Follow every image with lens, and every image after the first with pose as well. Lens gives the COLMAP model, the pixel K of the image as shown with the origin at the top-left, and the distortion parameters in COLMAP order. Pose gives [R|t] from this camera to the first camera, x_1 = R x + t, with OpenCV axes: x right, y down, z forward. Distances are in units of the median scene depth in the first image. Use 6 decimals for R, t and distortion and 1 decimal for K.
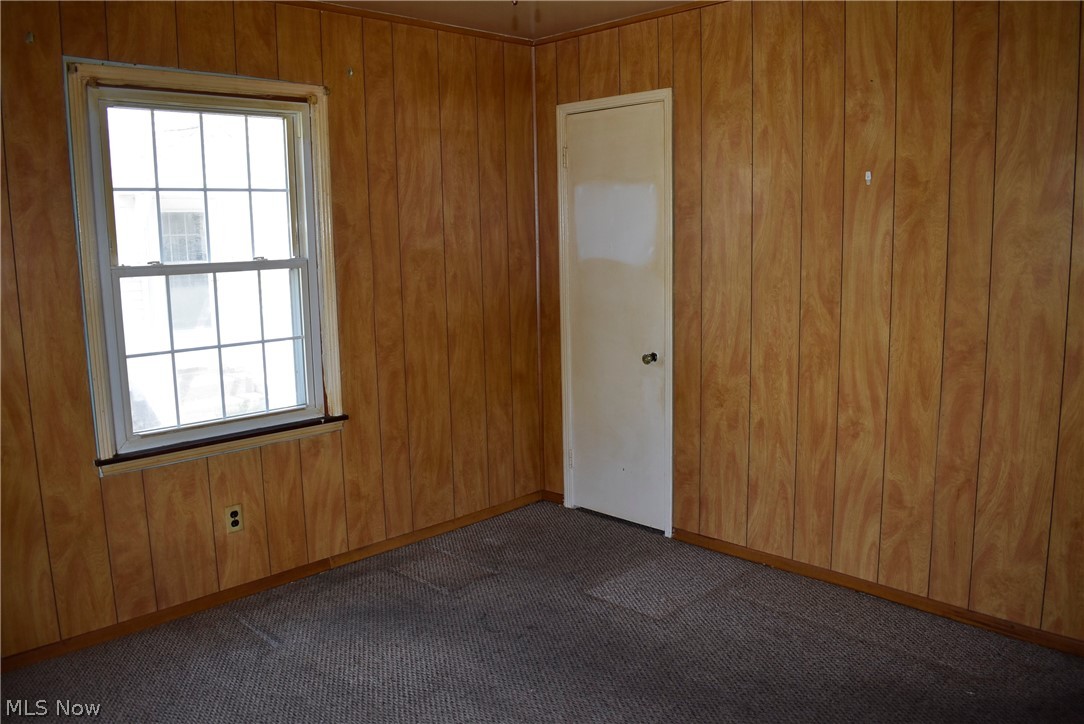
lens RADIAL K [[878.3, 0, 522.8], [0, 878.3, 364.3], [0, 0, 1]] dist [-0.074088, 0.006425]
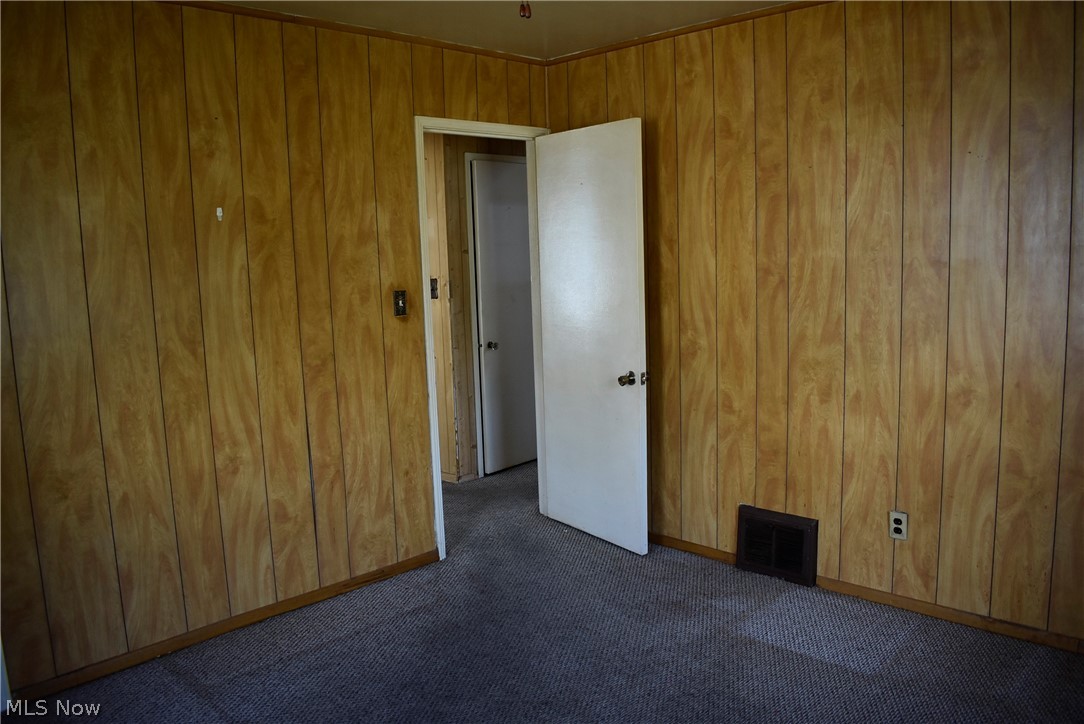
lens RADIAL K [[878.3, 0, 541.7], [0, 878.3, 362.7], [0, 0, 1]] dist [-0.074088, 0.006425]
pose [[-0.047943, -0.110892, 0.992675, -0.633726], [0.188118, 0.975031, 0.118006, -0.094335], [-0.980976, 0.192398, -0.025885, 0.685246]]
